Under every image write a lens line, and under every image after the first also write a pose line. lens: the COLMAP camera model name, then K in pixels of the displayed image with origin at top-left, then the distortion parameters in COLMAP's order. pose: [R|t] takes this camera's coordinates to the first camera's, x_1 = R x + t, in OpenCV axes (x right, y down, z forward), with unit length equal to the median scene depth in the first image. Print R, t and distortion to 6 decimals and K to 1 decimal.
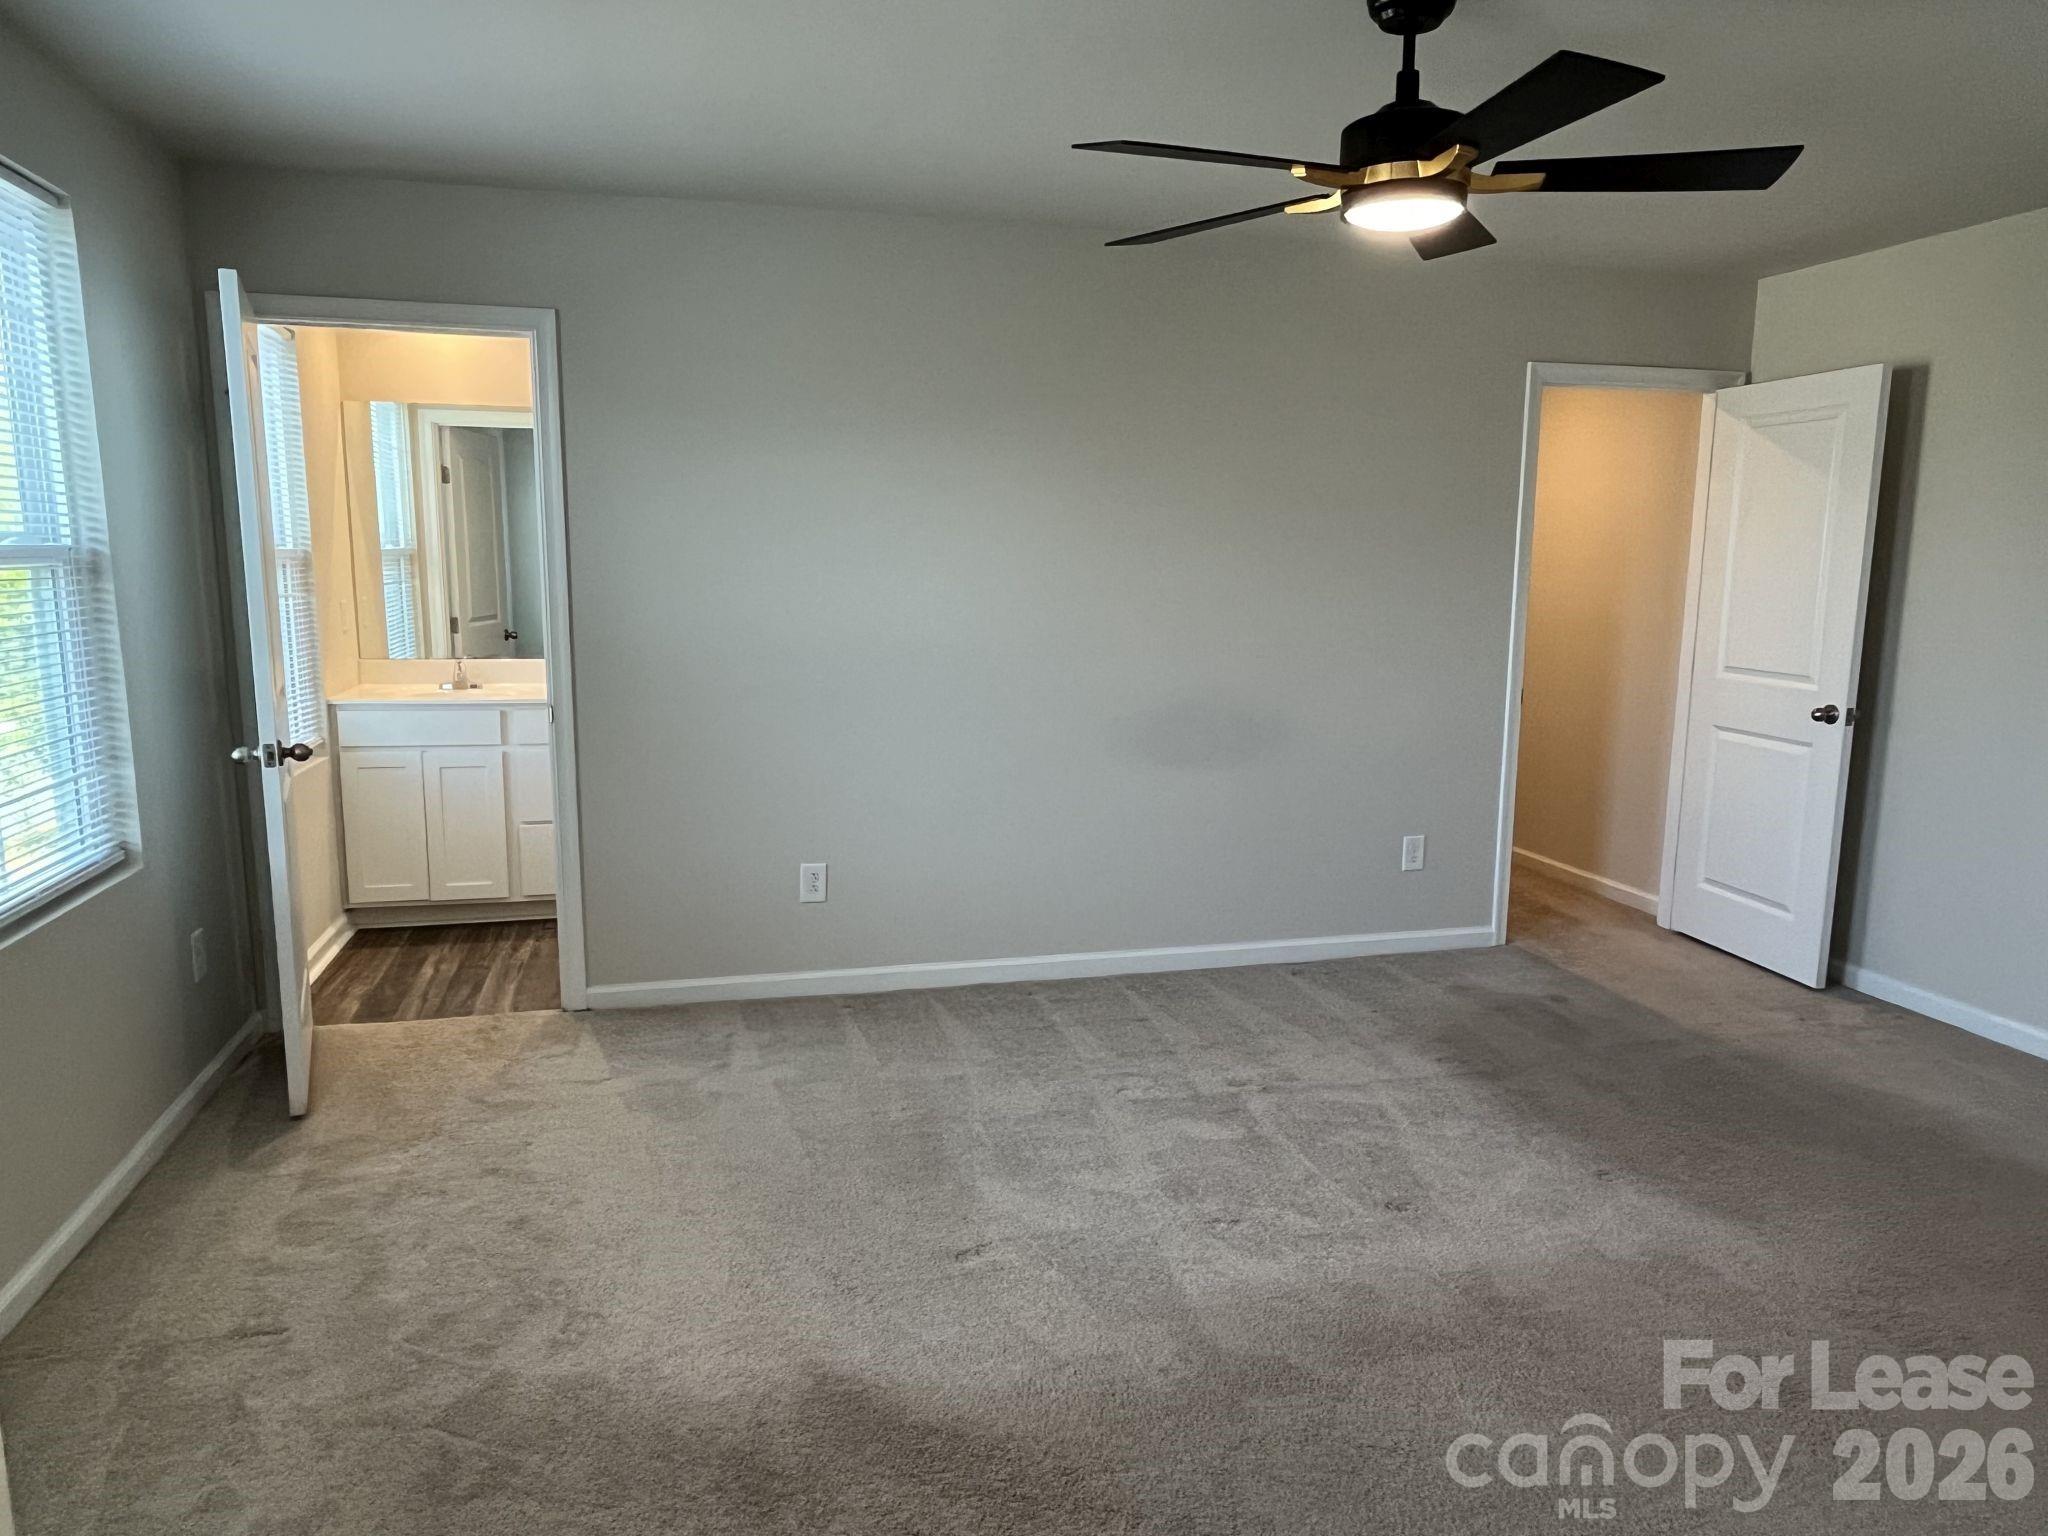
lens RADIAL K [[1346.9, 0, 1017.7], [0, 1346.9, 766.2], [0, 0, 1]] dist [-0.003423, 0.001796]
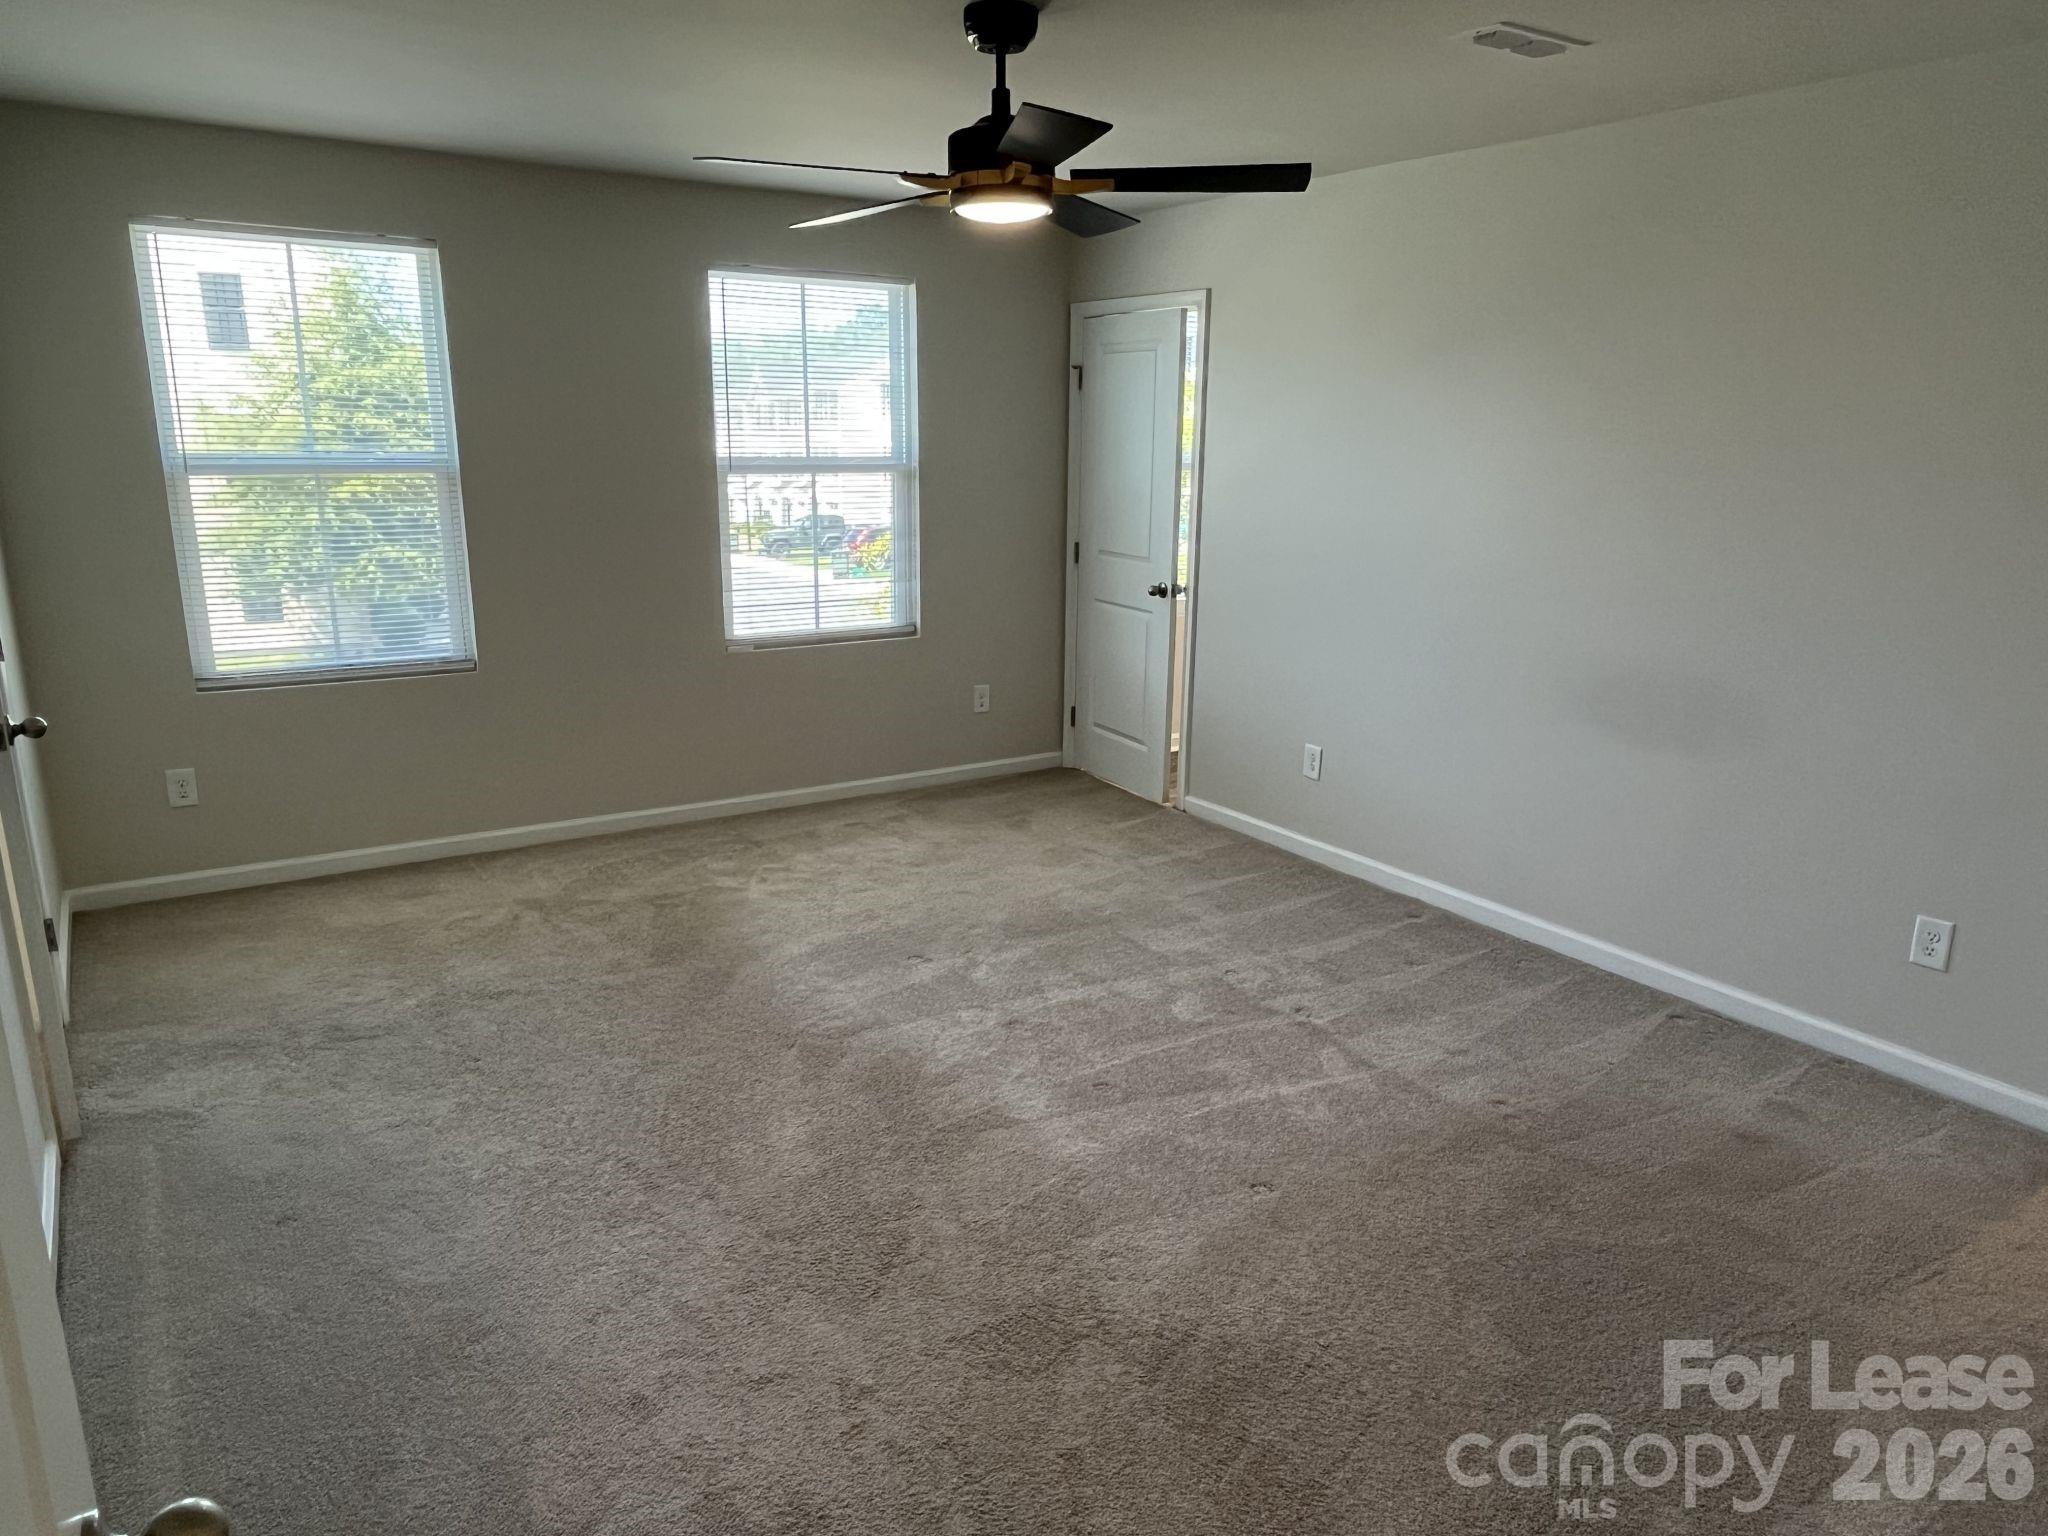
lens RADIAL K [[1346.9, 0, 1028.3], [0, 1346.9, 778.4], [0, 0, 1]] dist [-0.003423, 0.001796]
pose [[0.322954, 0.231231, -0.917733, 0.993040], [-0.155363, 0.969492, 0.189600, -0.096429], [0.933576, 0.081350, 0.349026, 0.438405]]
